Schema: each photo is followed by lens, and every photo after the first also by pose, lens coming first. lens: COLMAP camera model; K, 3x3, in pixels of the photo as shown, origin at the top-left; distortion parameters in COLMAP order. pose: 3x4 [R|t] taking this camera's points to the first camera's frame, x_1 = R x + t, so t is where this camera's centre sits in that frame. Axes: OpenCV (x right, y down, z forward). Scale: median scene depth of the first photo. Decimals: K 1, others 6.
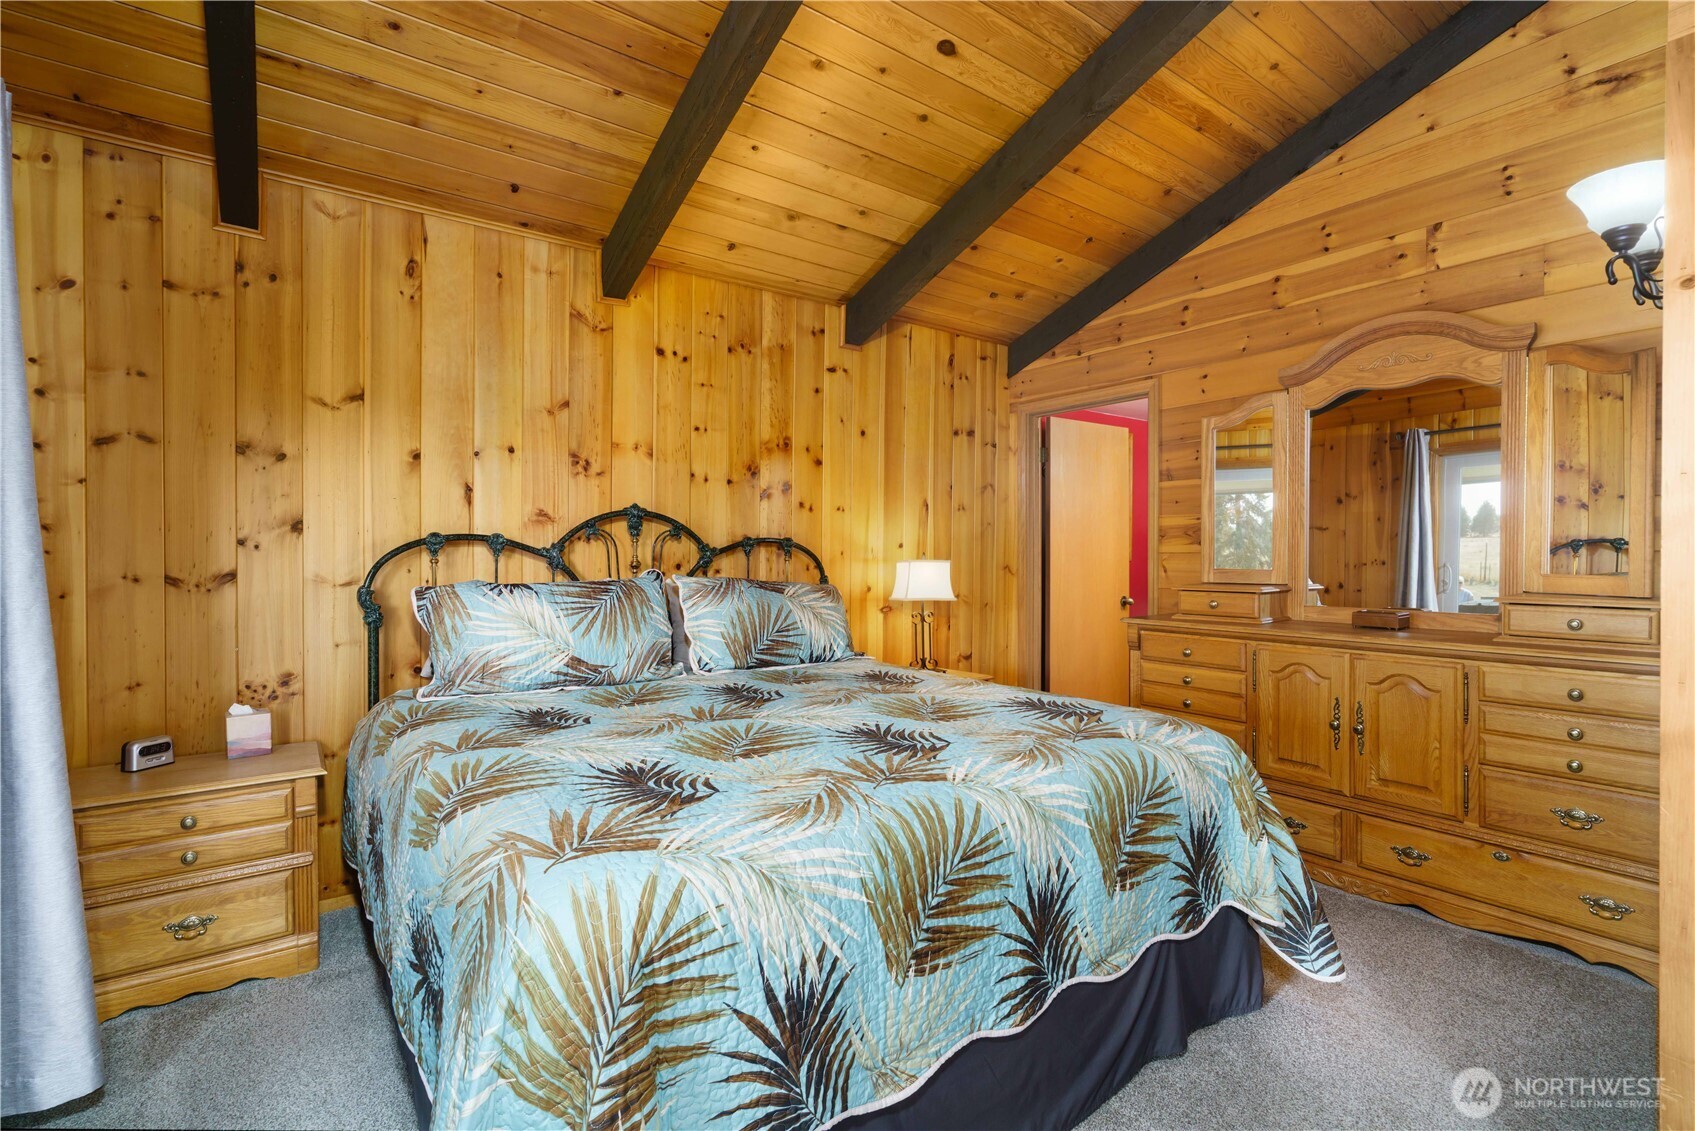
lens RADIAL K [[773.0, 0, 840.4], [0, 773.0, 563.2], [0, 0, 1]] dist [-0.012489, 0.005471]
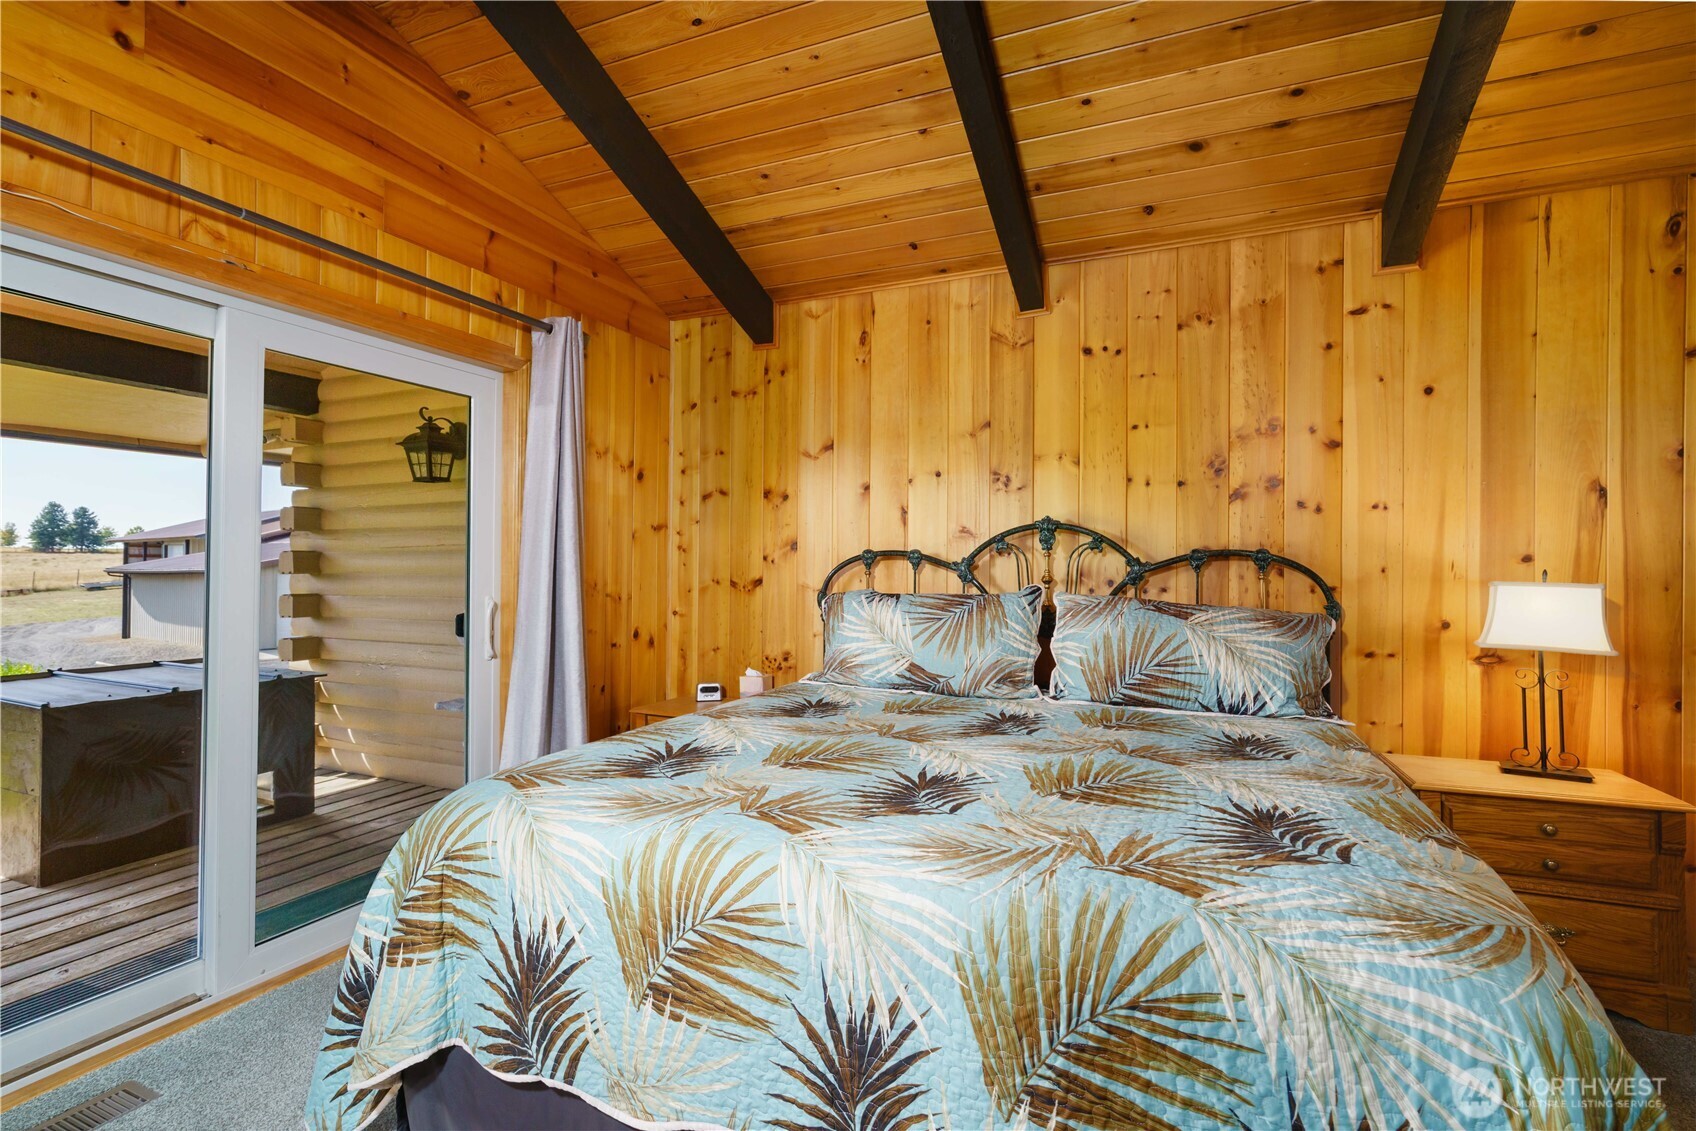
lens RADIAL K [[773.5, 0, 848.1], [0, 773.5, 560.8], [0, 0, 1]] dist [-0.012489, 0.005471]
pose [[0.513577, -0.002605, -0.858040, 0.525014], [-0.018407, 0.999732, -0.014053, -0.004582], [0.857846, 0.023011, 0.513391, 0.356592]]
